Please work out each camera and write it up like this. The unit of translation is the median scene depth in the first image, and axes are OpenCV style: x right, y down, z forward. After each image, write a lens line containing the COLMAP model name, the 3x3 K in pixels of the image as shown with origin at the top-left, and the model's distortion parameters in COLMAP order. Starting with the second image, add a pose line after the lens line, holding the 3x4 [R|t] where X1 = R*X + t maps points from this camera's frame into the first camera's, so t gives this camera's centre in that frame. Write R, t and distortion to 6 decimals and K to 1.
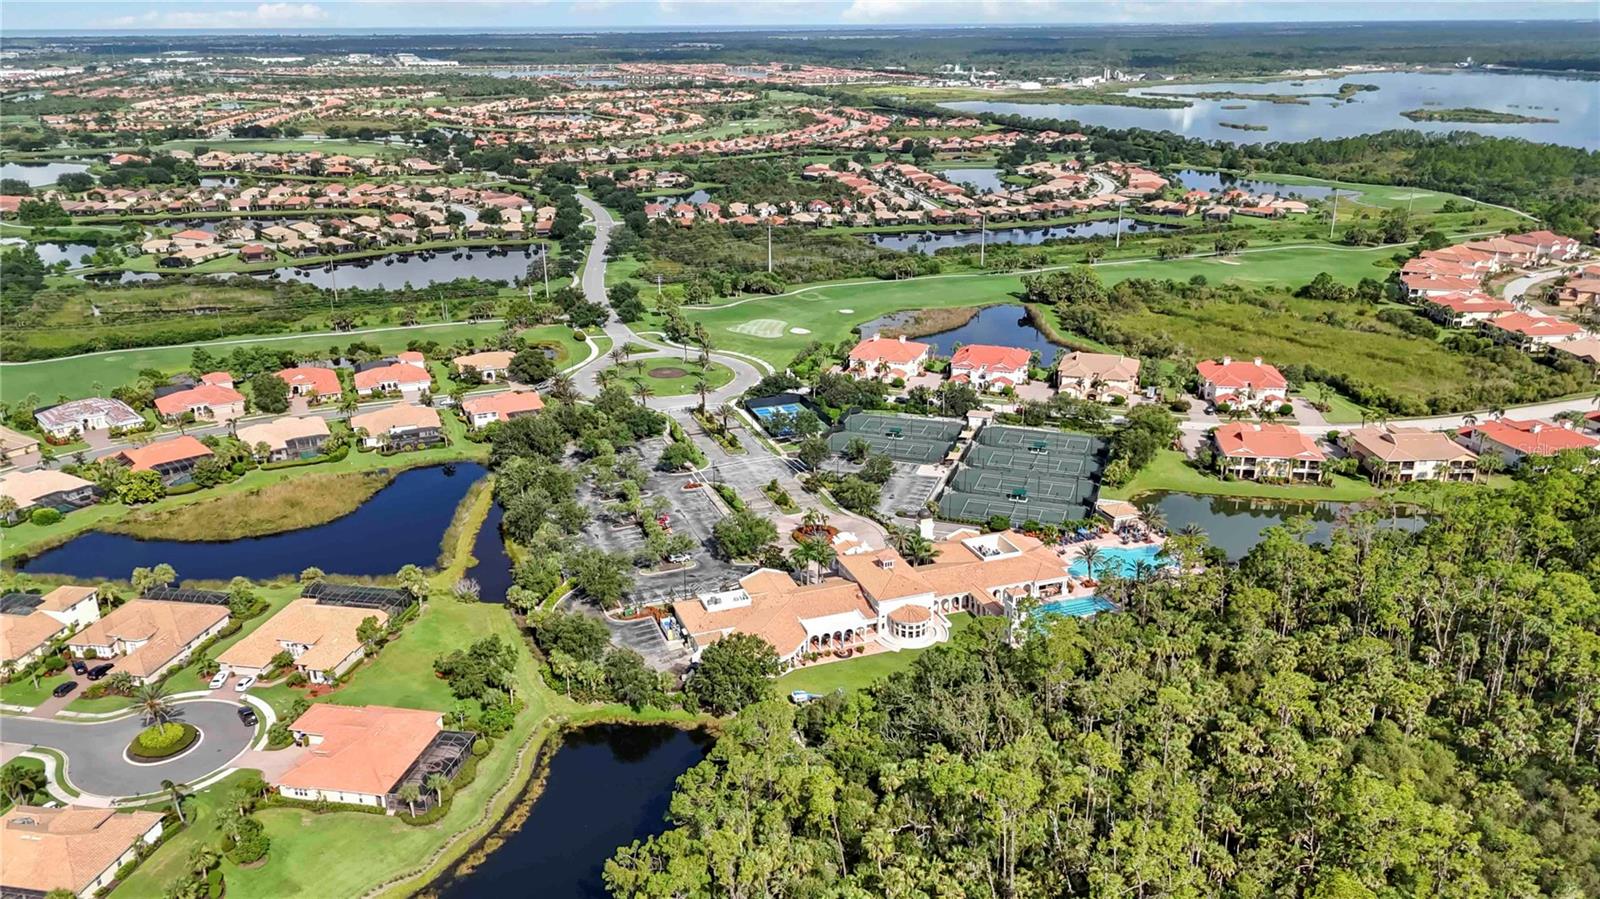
lens RADIAL K [[1149.1, 0, 787.6], [0, 1149.1, 445.8], [0, 0, 1]] dist [0.069661, -0.073079]
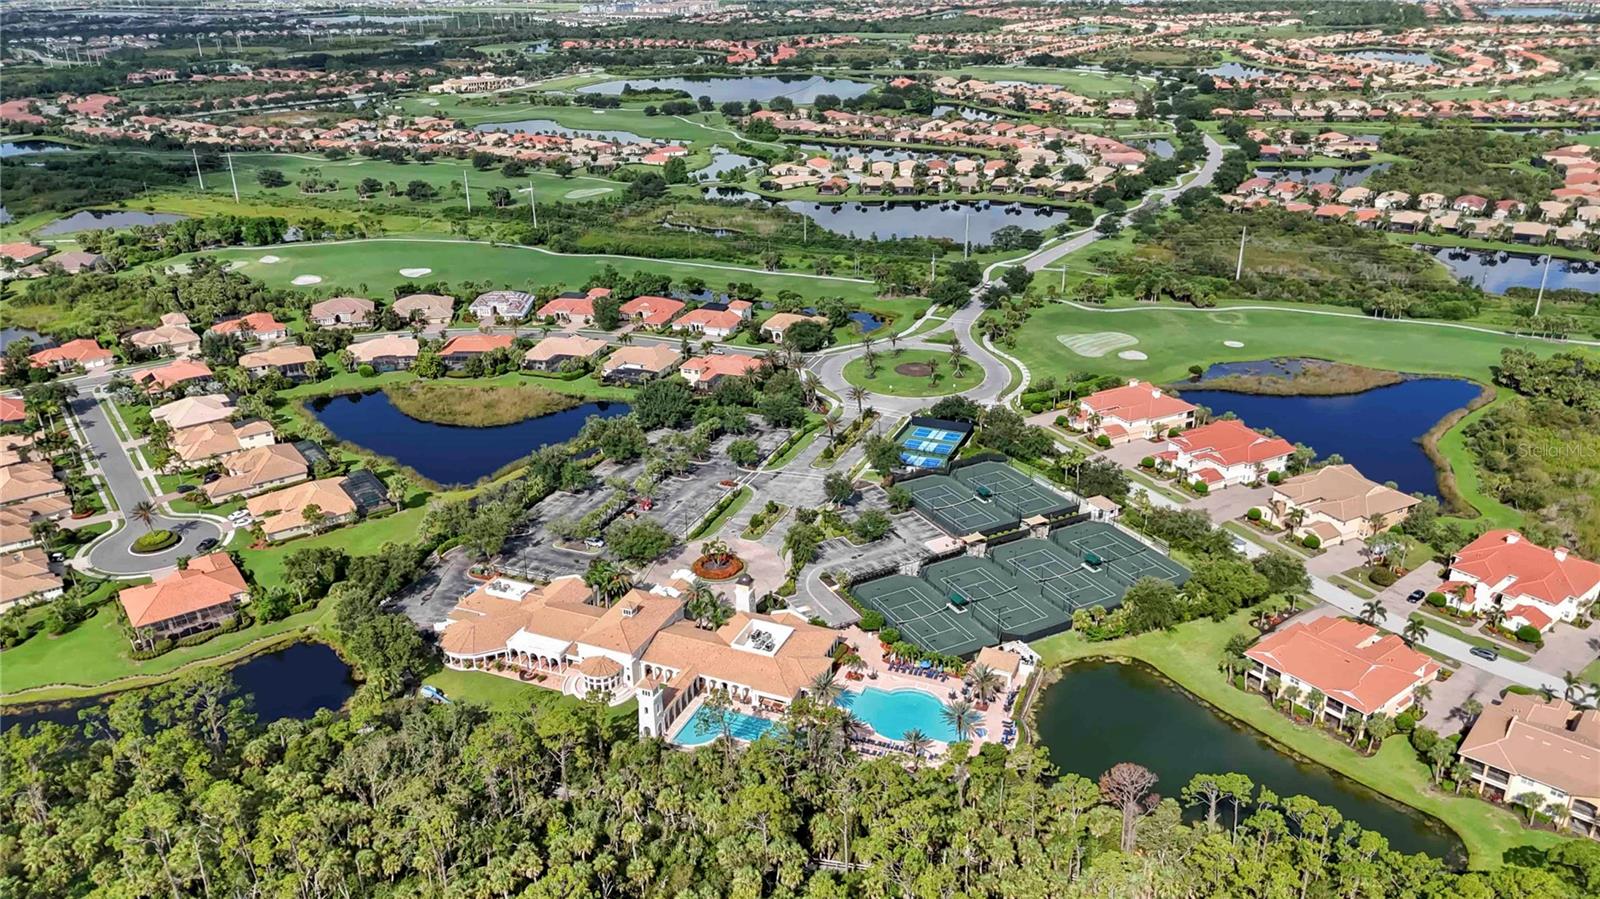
lens RADIAL K [[1151.4, 0, 800.0], [0, 1151.4, 449.5], [0, 0, 1]] dist [0.065214, -0.070456]
pose [[0.734295, 0.266020, -0.624536, 0.486200], [-0.223160, 0.963479, 0.148013, -0.130994], [0.641101, 0.030686, 0.766843, 0.214094]]
